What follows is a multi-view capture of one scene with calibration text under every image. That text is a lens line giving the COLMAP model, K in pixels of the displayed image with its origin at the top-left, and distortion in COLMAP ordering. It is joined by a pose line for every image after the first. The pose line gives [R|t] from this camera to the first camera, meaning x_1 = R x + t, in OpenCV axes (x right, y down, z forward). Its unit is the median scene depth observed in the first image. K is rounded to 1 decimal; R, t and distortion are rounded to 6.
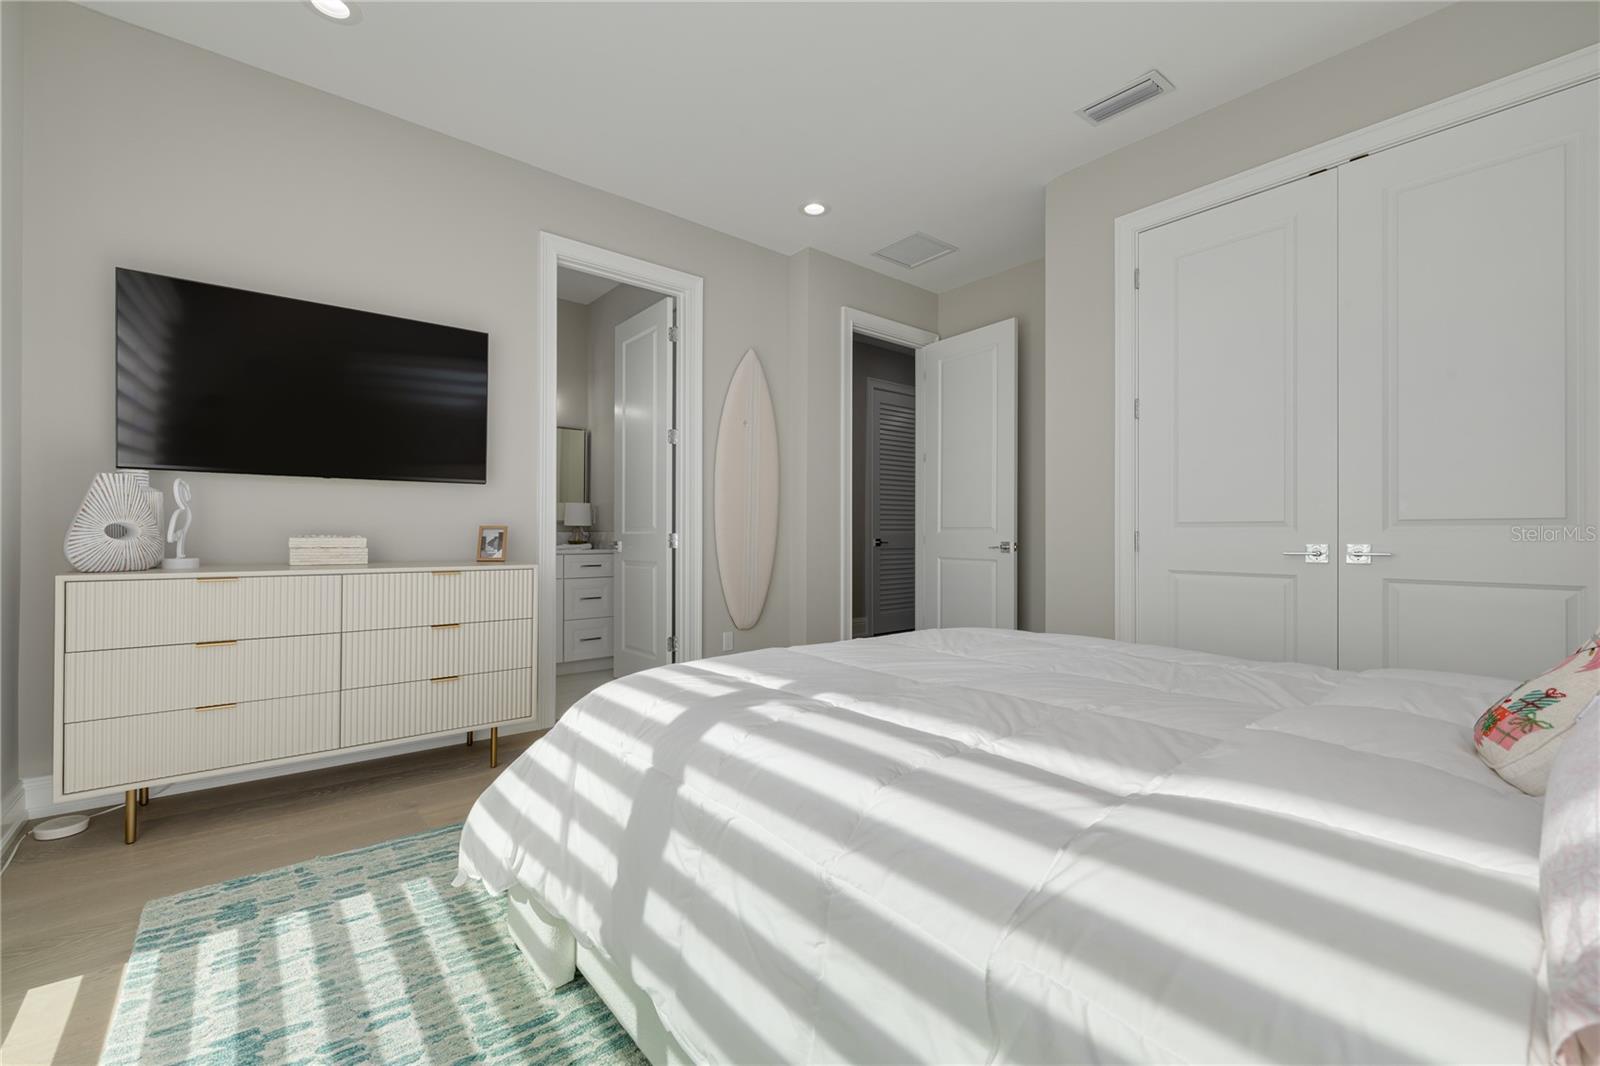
lens RADIAL K [[657.8, 0, 800.0], [0, 657.8, 533.0], [0, 0, 1]] dist [0.001015, 0.000015]
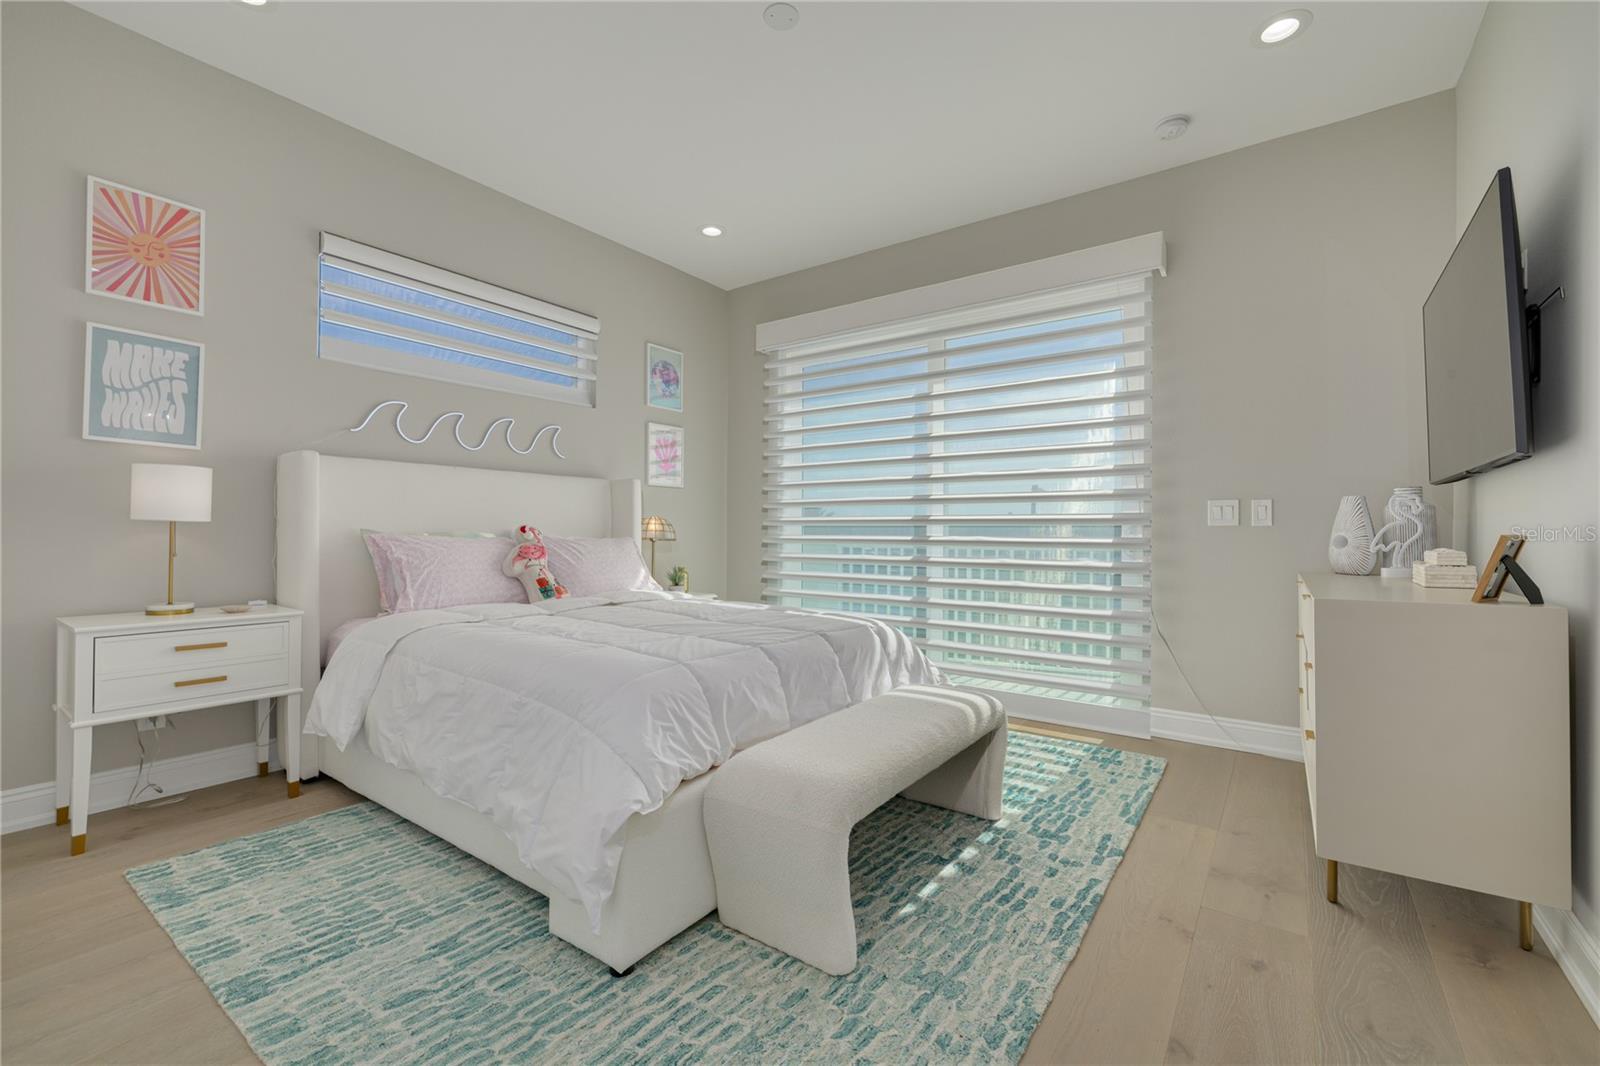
lens RADIAL K [[657.8, 0, 800.0], [0, 657.8, 533.0], [0, 0, 1]] dist [0.001015, 0.000015]
pose [[-0.971461, -0.008037, -0.237062, 0.131407], [-0.006935, 0.999961, -0.005483, -0.002952], [0.237096, -0.003683, -0.971479, 0.952984]]
